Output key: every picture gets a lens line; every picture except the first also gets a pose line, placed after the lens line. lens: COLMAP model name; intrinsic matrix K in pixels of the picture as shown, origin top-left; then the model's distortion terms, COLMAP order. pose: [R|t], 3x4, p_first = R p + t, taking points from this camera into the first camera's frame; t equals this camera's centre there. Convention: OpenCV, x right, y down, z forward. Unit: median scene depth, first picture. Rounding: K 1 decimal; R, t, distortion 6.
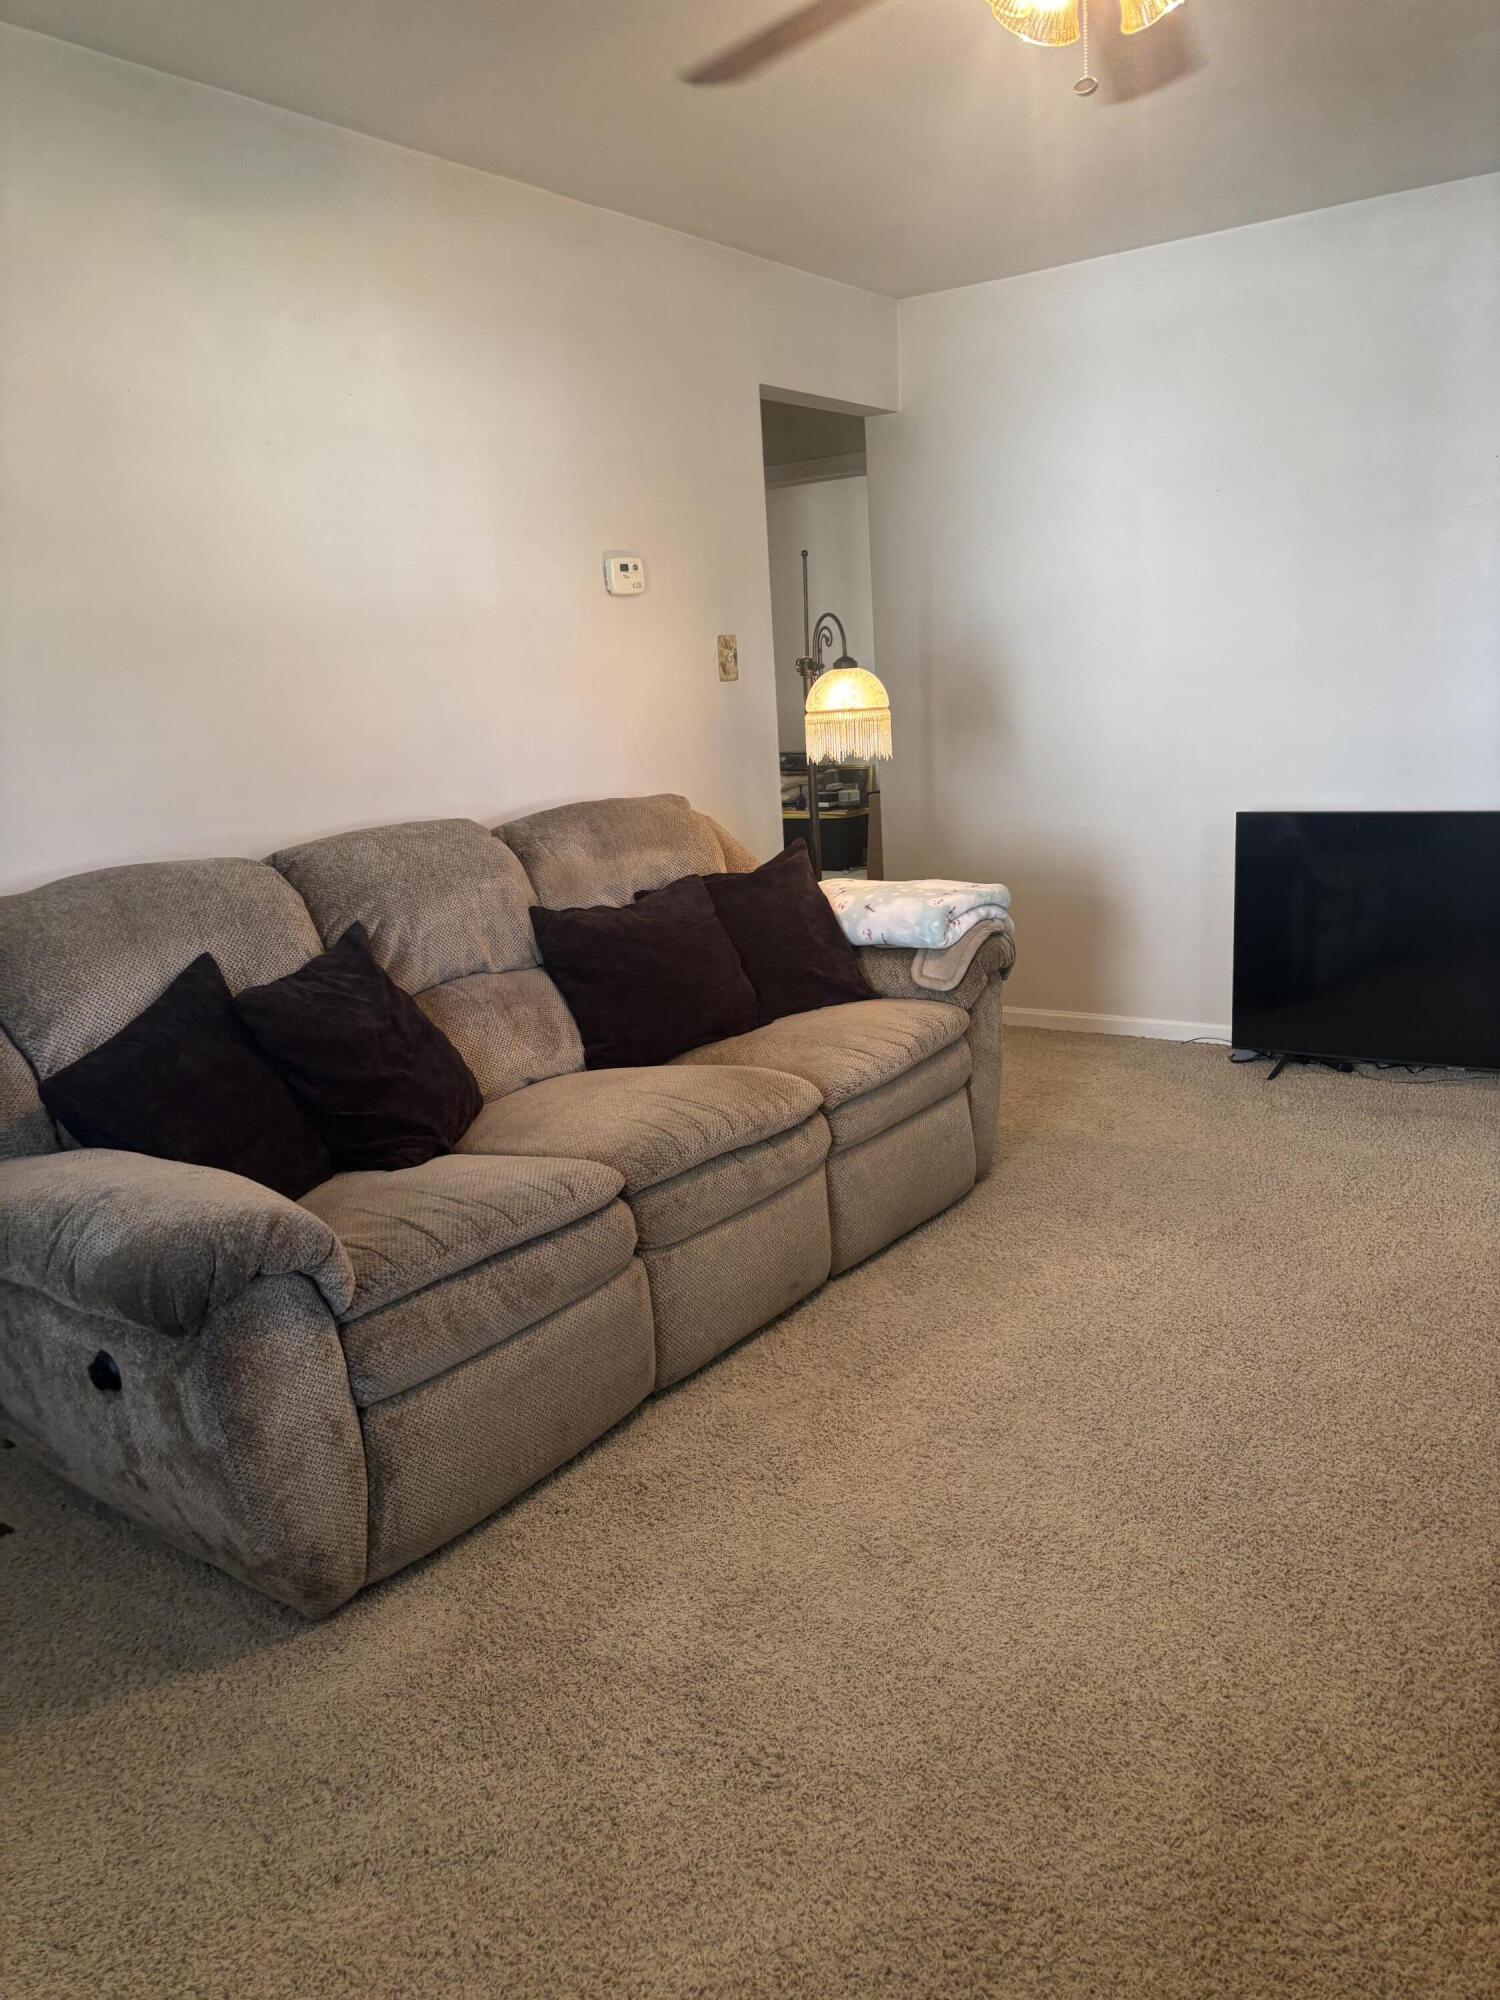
lens RADIAL K [[1507.3, 0, 753.0], [0, 1507.3, 999.3], [0, 0, 1]] dist [0.054480, -0.048011]
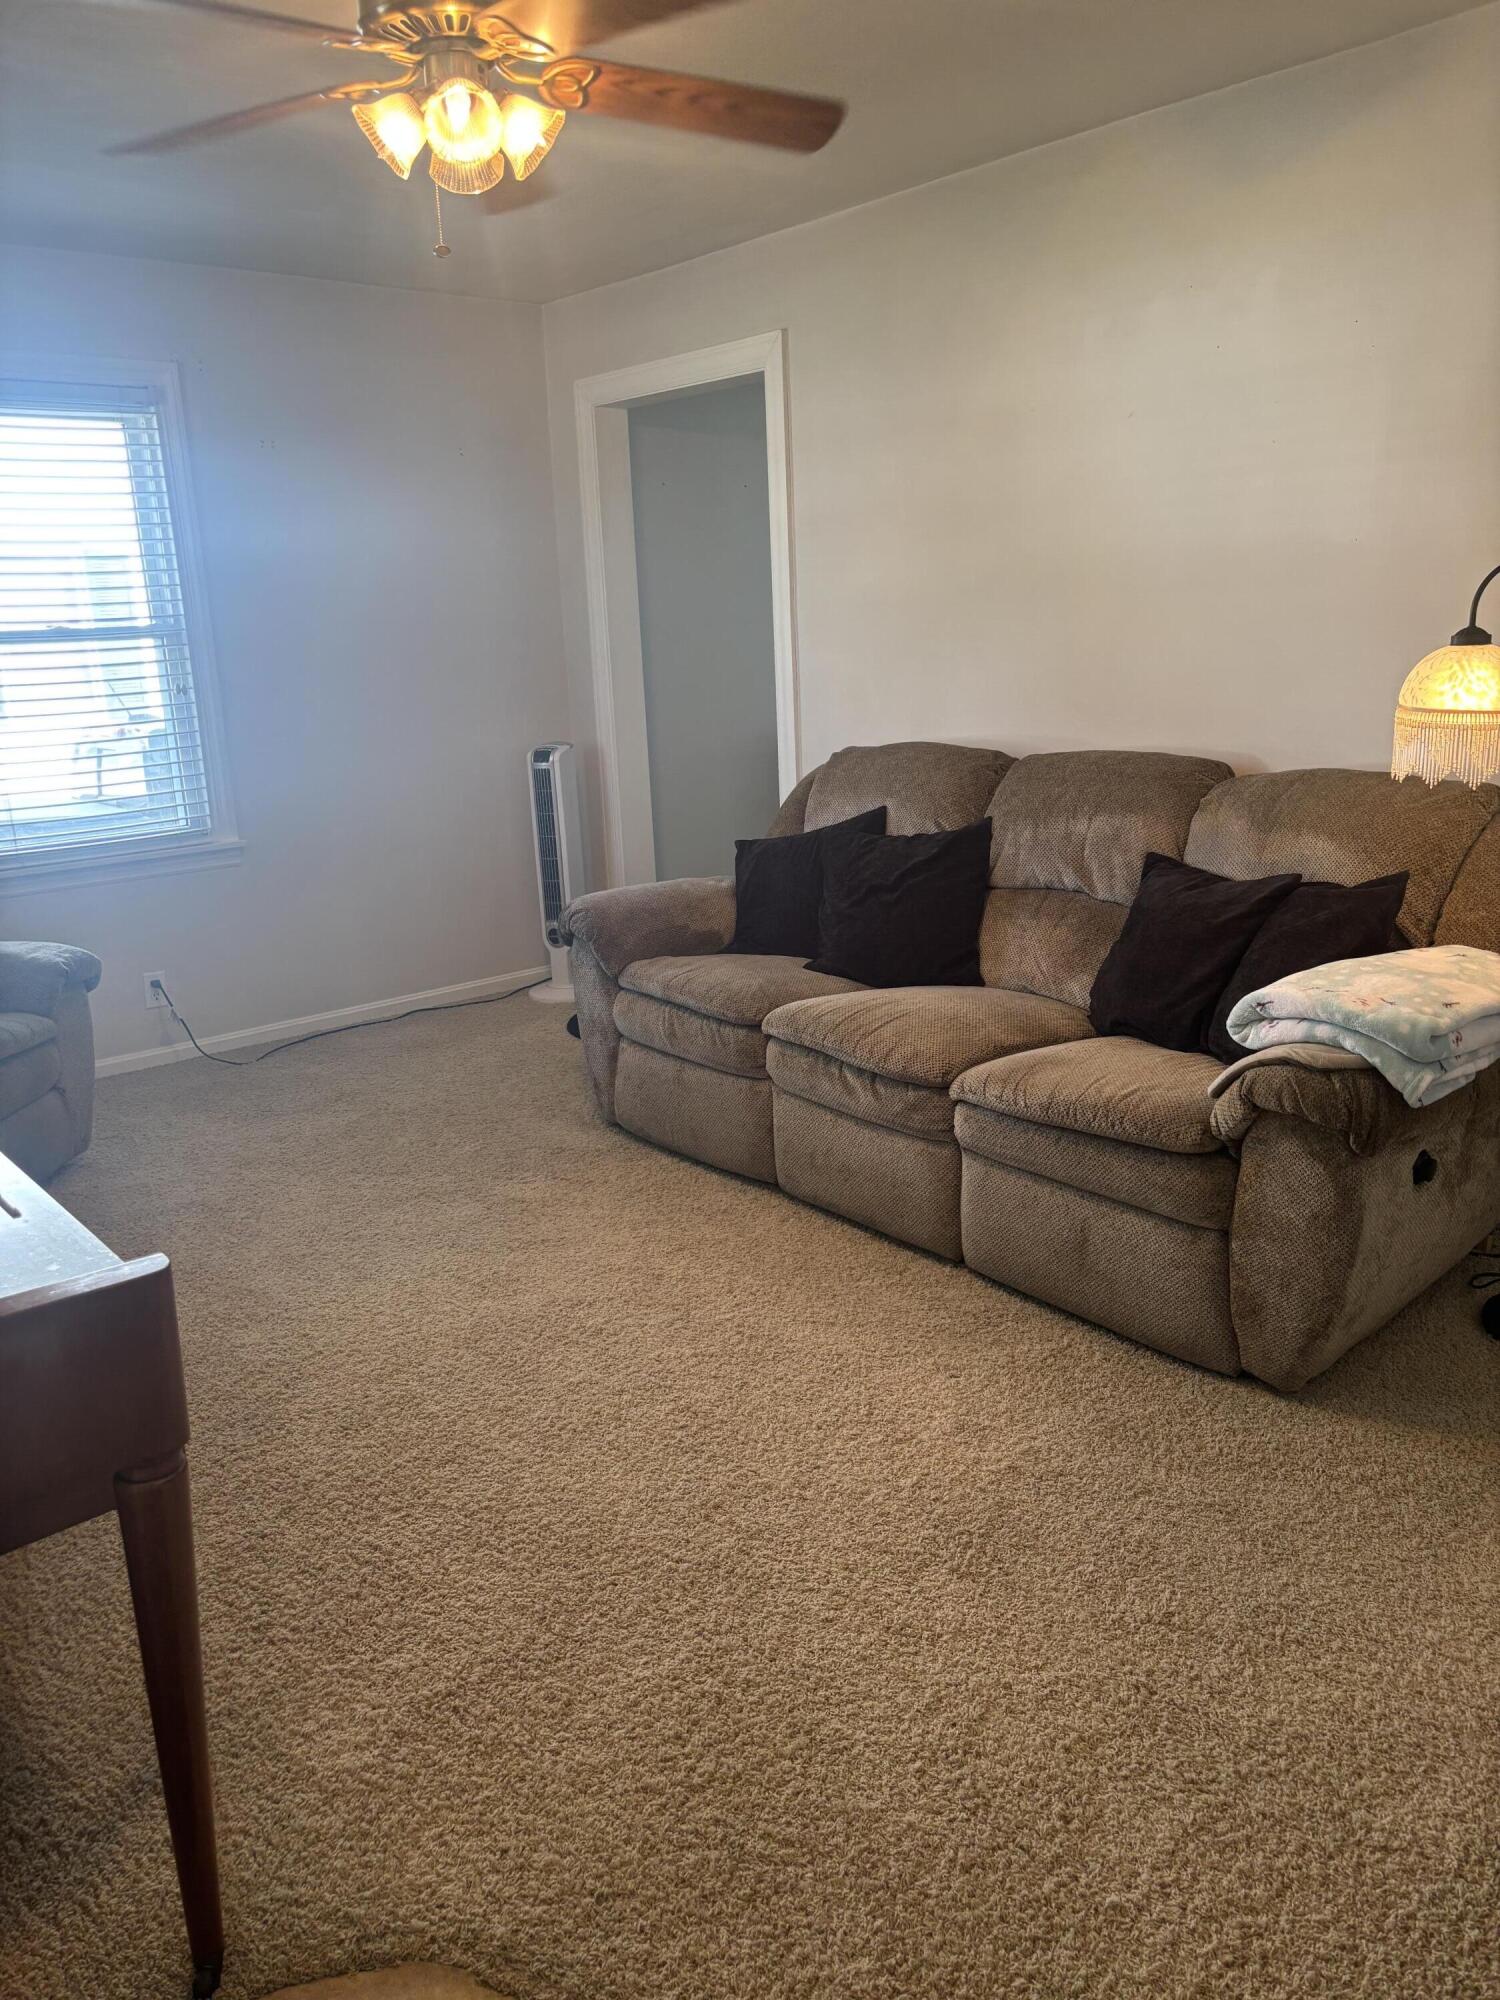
lens RADIAL K [[1507.3, 0, 753.0], [0, 1507.3, 1000.2], [0, 0, 1]] dist [0.054480, -0.048011]
pose [[-0.255184, 0.308211, -0.916453, 1.095381], [-0.154848, 0.922573, 0.353386, -0.356789], [0.954413, 0.232089, -0.187700, 1.167436]]
